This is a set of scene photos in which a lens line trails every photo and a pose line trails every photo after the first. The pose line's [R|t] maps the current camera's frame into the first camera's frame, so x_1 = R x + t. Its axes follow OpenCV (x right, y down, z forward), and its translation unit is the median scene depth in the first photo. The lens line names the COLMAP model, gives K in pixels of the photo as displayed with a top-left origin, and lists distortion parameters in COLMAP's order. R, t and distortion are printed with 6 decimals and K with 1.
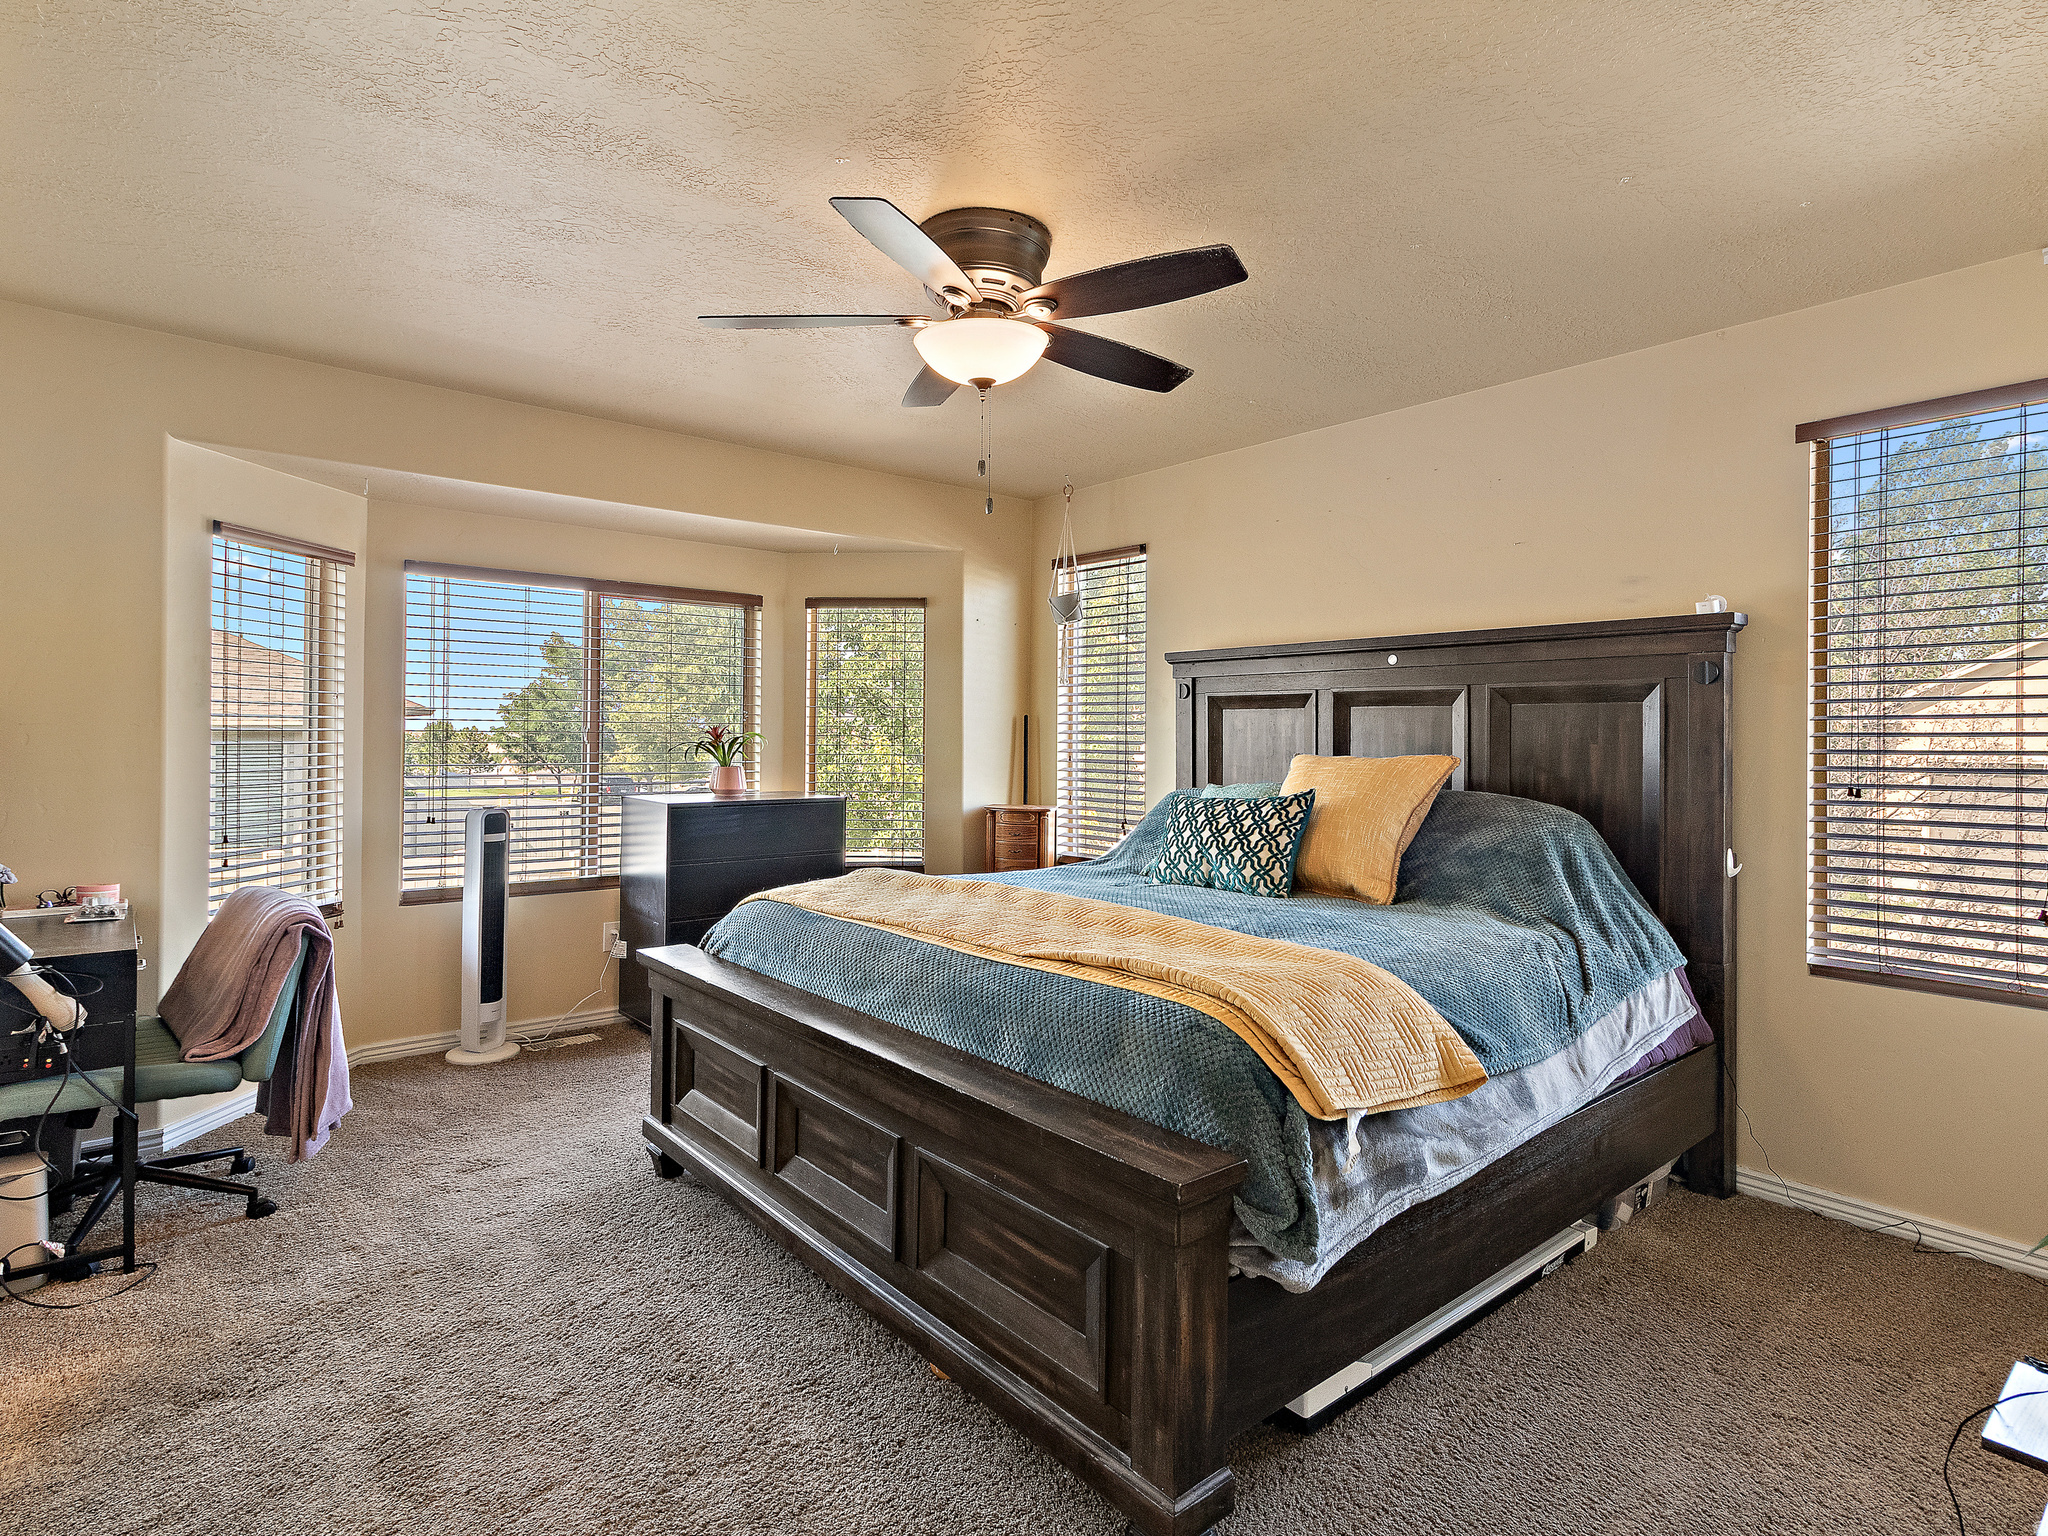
lens RADIAL K [[1075.7, 0, 1031.4], [0, 1075.7, 741.4], [0, 0, 1]] dist [-0.001759, -0.000348]
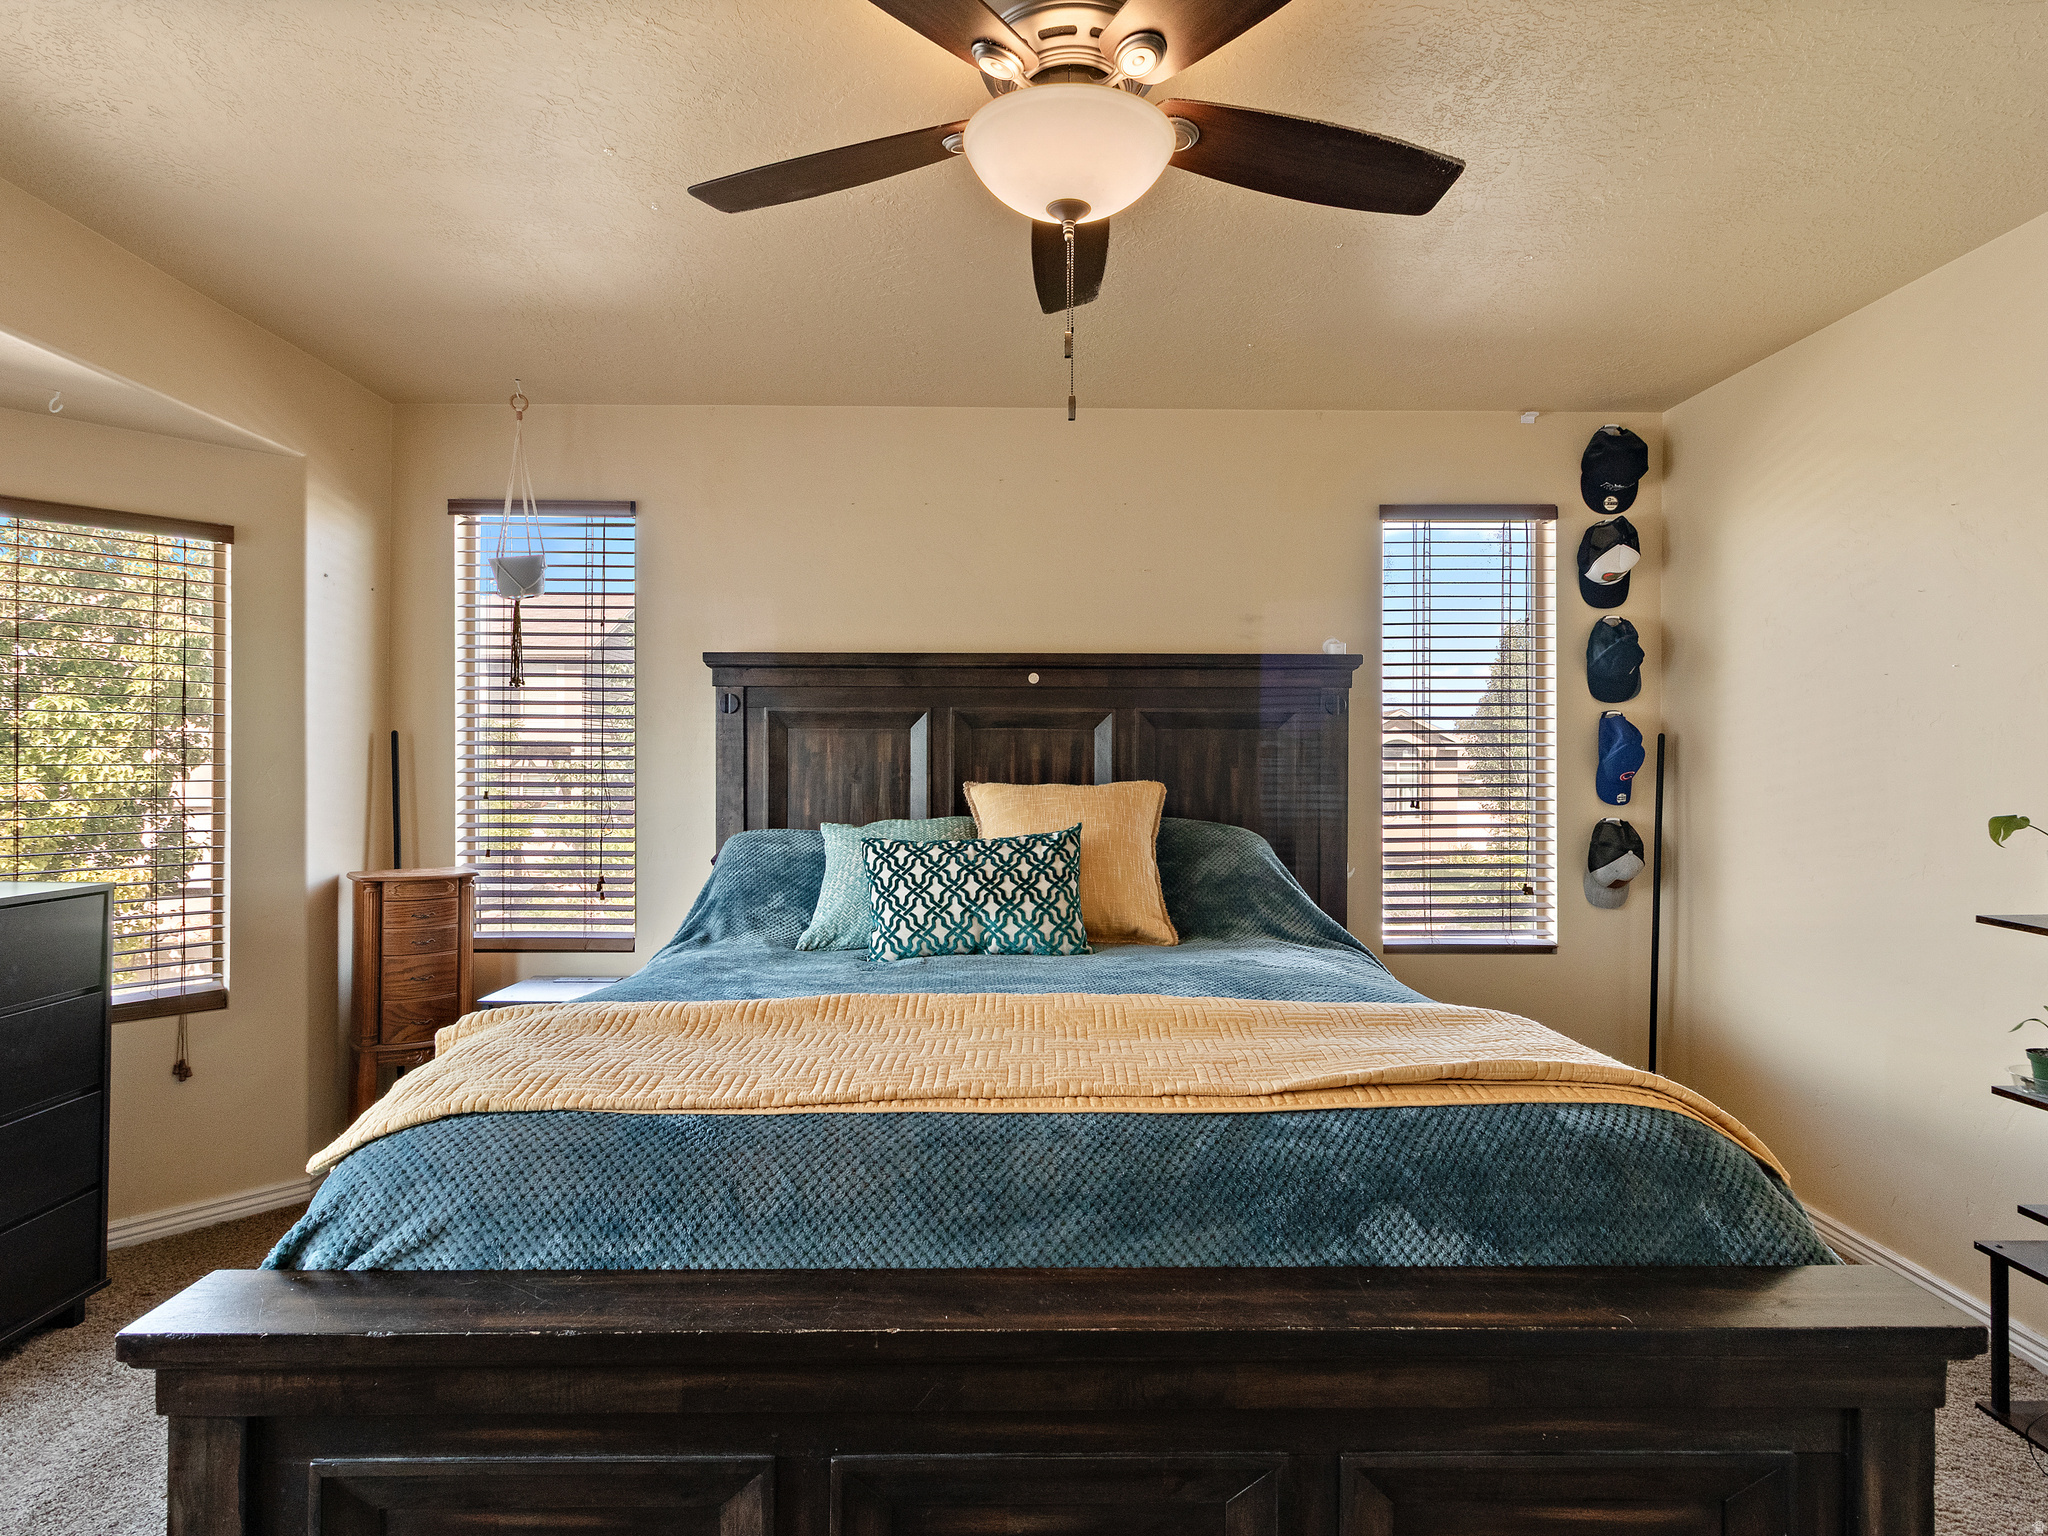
lens RADIAL K [[1075.7, 0, 1031.4], [0, 1075.7, 741.4], [0, 0, 1]] dist [-0.001759, -0.000348]
pose [[0.632099, 0.008647, 0.774839, -0.380519], [0.006772, 0.999838, -0.016682, -0.006228], [-0.774858, 0.015792, 0.631938, 0.419072]]
